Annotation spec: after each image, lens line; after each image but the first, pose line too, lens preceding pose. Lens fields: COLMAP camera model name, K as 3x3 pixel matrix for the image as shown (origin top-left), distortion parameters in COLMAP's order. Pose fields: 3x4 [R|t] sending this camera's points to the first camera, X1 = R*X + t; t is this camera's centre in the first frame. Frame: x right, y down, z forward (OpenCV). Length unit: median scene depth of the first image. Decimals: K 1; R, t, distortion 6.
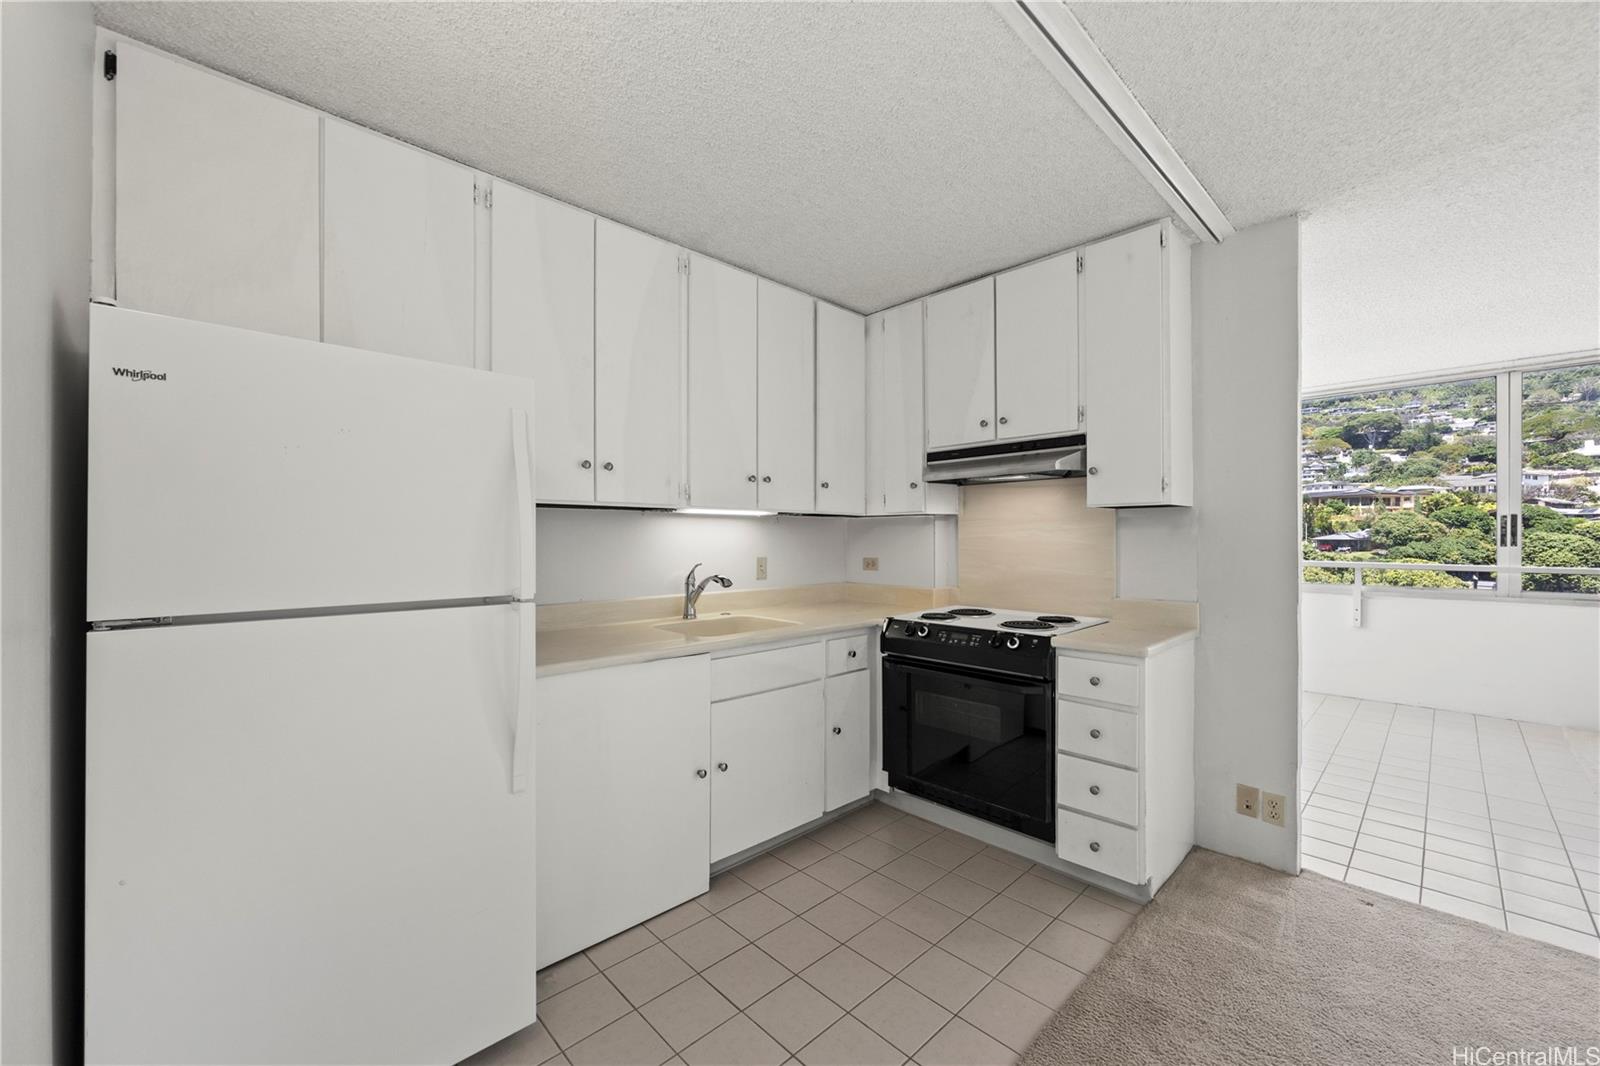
lens RADIAL K [[626.4, 0, 797.7], [0, 626.4, 536.9], [0, 0, 1]] dist [-0.002674, -0.000048]
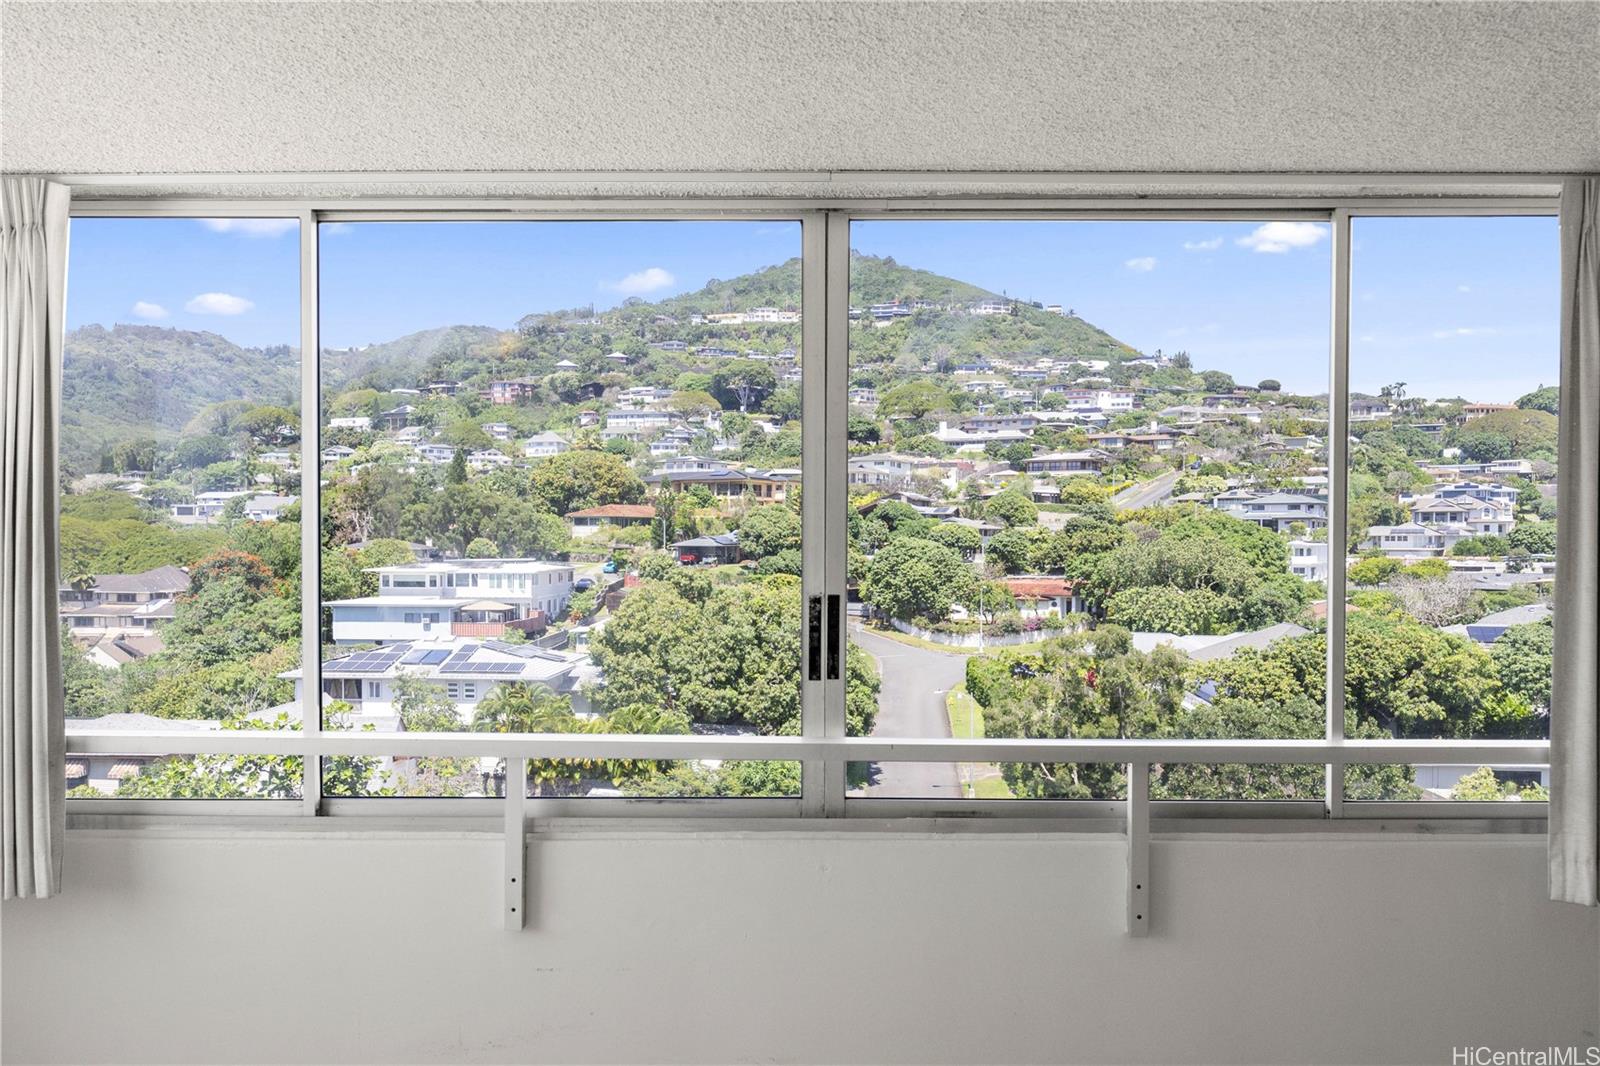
lens RADIAL K [[1226.8, 0, 802.4], [0, 1226.8, 565.6], [0, 0, 1]] dist [-0.006272, 0.002565]
pose [[0.703806, -0.011705, 0.710296, 0.877640], [-0.004373, 0.999774, 0.020809, -0.099654], [-0.710379, -0.017752, 0.703595, 0.710374]]
